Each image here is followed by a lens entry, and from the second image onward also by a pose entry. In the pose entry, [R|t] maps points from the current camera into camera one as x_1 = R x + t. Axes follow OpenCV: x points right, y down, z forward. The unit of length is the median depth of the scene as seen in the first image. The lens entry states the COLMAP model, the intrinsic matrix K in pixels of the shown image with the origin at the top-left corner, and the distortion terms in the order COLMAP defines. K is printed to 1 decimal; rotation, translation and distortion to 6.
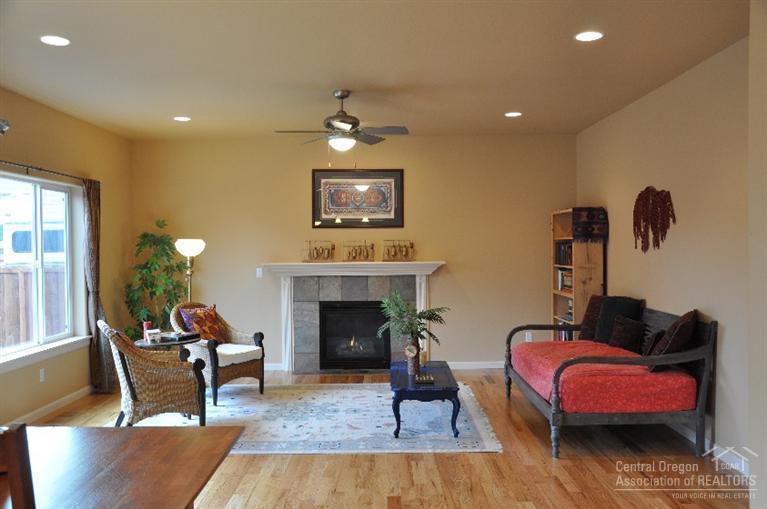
lens RADIAL K [[702.2, 0, 377.6], [0, 702.2, 253.5], [0, 0, 1]] dist [-0.056310, 0.000000]
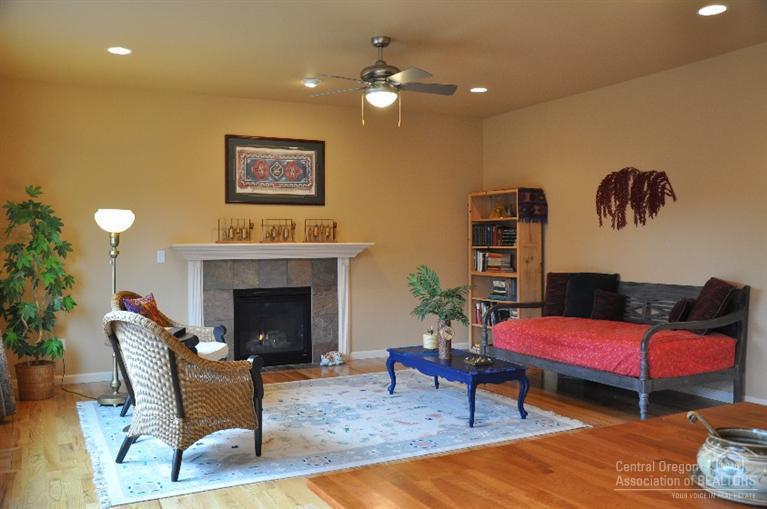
lens RADIAL K [[702.2, 0, 384.5], [0, 702.2, 254.0], [0, 0, 1]] dist [-0.056310, 0.000000]
pose [[0.885165, -0.002742, 0.465270, -0.362787], [0.002446, 0.999996, 0.001241, 0.028073], [-0.465271, 0.000040, 0.885168, 0.185089]]
